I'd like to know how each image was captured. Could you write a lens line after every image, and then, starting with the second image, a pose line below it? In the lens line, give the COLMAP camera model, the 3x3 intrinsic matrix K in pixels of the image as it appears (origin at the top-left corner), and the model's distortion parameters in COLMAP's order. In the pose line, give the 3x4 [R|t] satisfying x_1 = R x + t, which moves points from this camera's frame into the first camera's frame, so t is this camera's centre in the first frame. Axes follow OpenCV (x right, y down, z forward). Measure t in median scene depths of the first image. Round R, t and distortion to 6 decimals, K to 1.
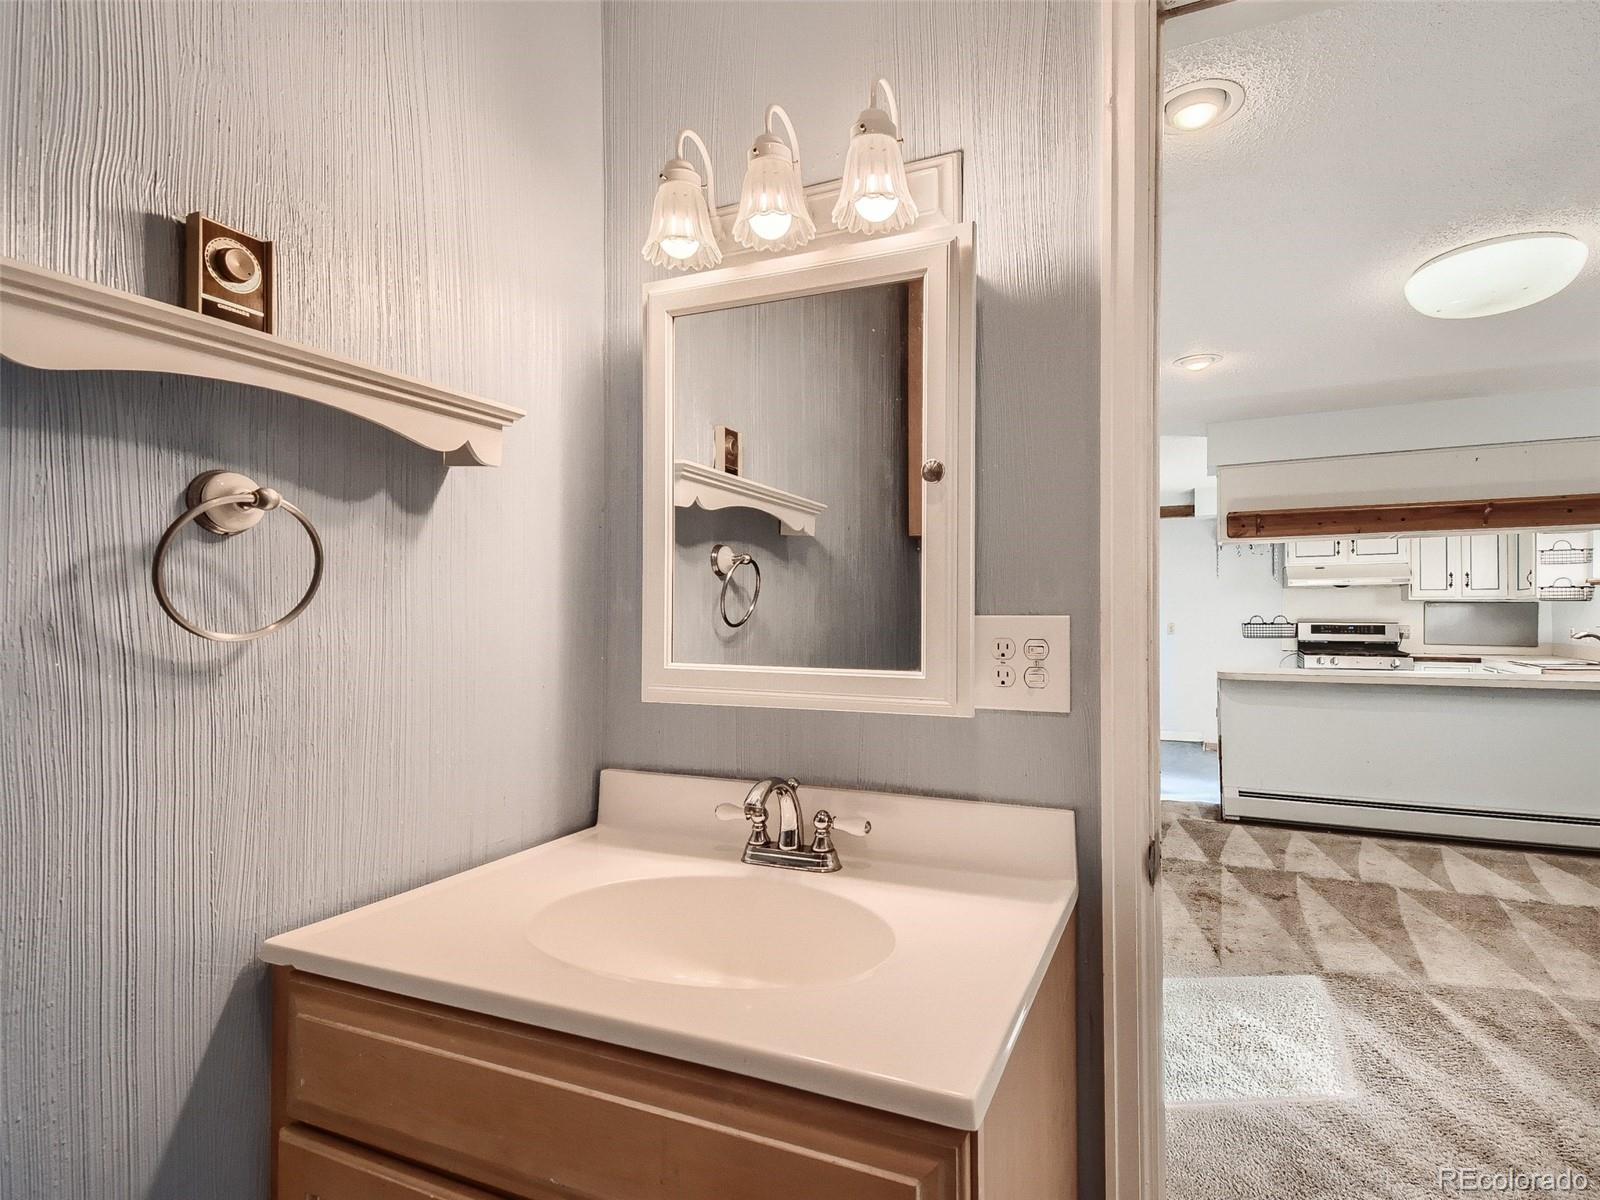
lens RADIAL K [[801.3, 0, 810.9], [0, 801.3, 612.3], [0, 0, 1]] dist [0.038271, -0.022471]
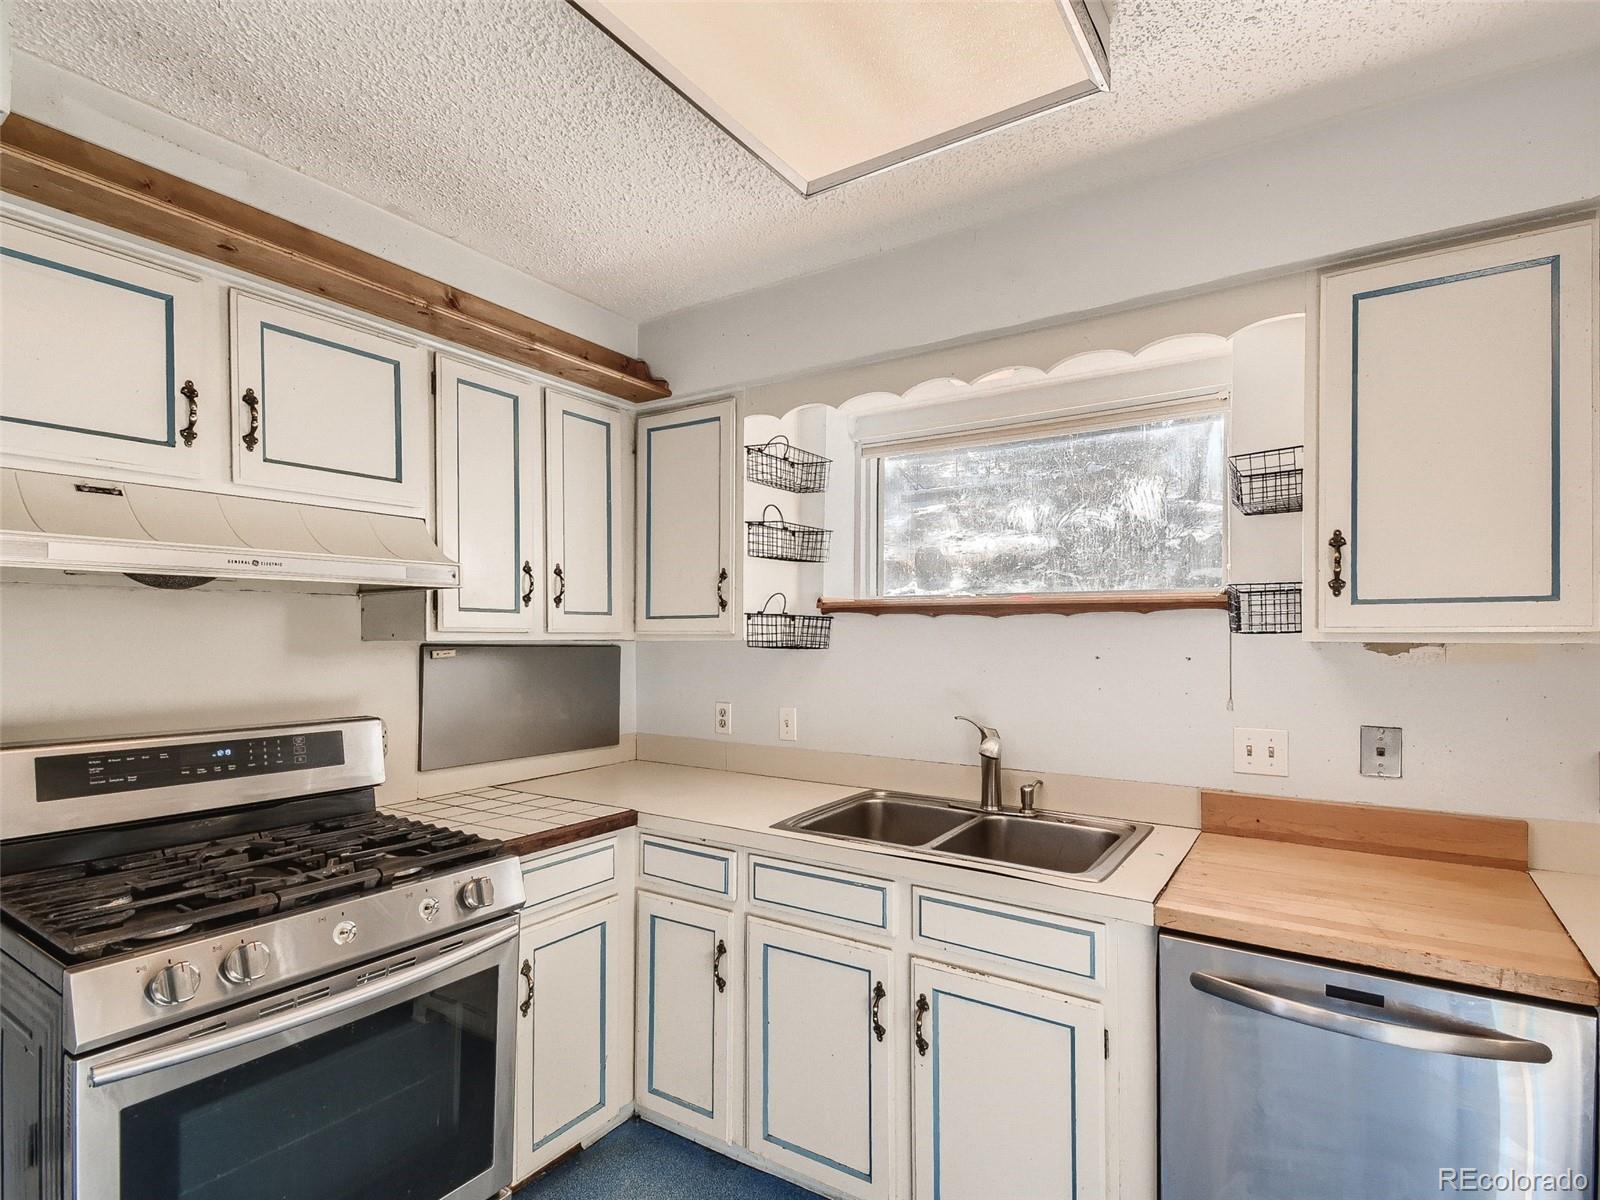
lens RADIAL K [[806.3, 0, 798.8], [0, 806.3, 621.8], [0, 0, 1]] dist [0.054599, -0.022621]
pose [[0.116248, 0.021103, 0.992996, 0.527208], [-0.006082, 0.999771, -0.020535, -0.019886], [-0.993202, -0.003653, 0.116350, 0.963846]]
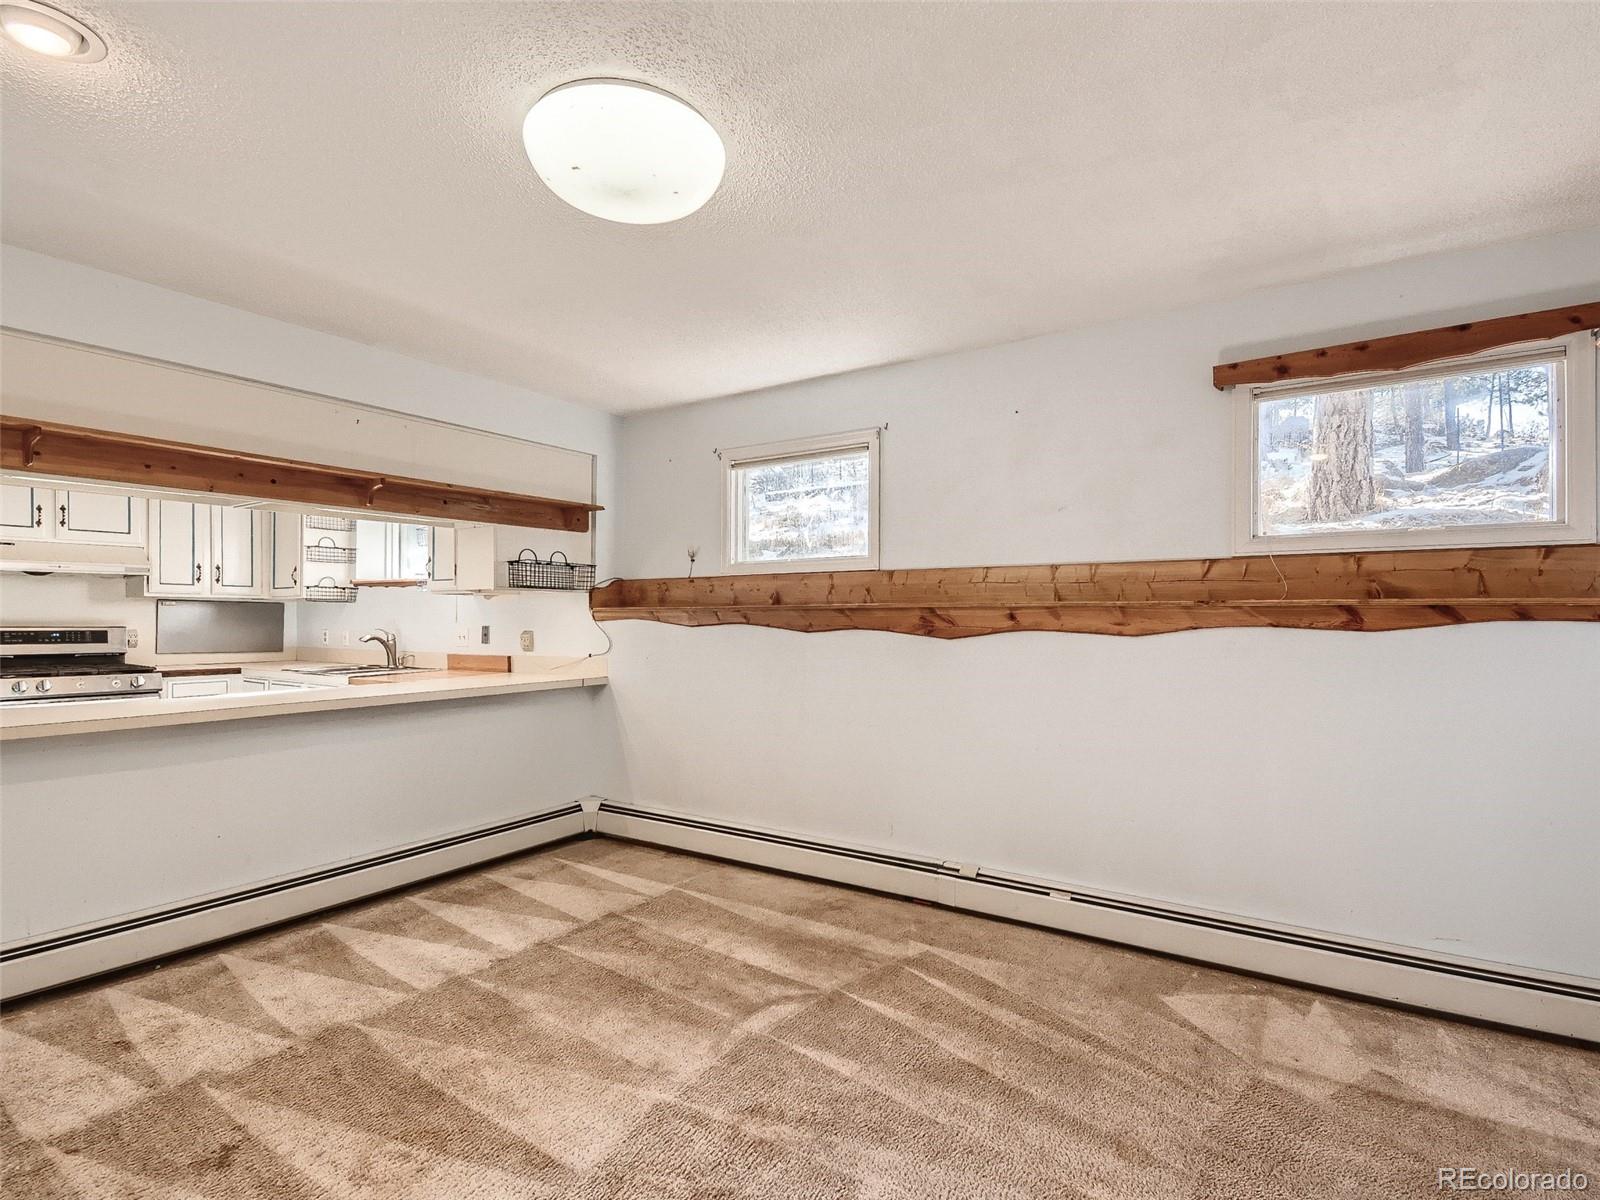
lens RADIAL K [[801.3, 0, 810.9], [0, 801.3, 612.3], [0, 0, 1]] dist [0.038271, -0.022471]
pose [[0.110330, 0.008604, 0.993858, 0.058728], [-0.006575, 0.999947, -0.007926, 0.001872], [-0.993873, -0.005660, 0.110381, 0.345833]]
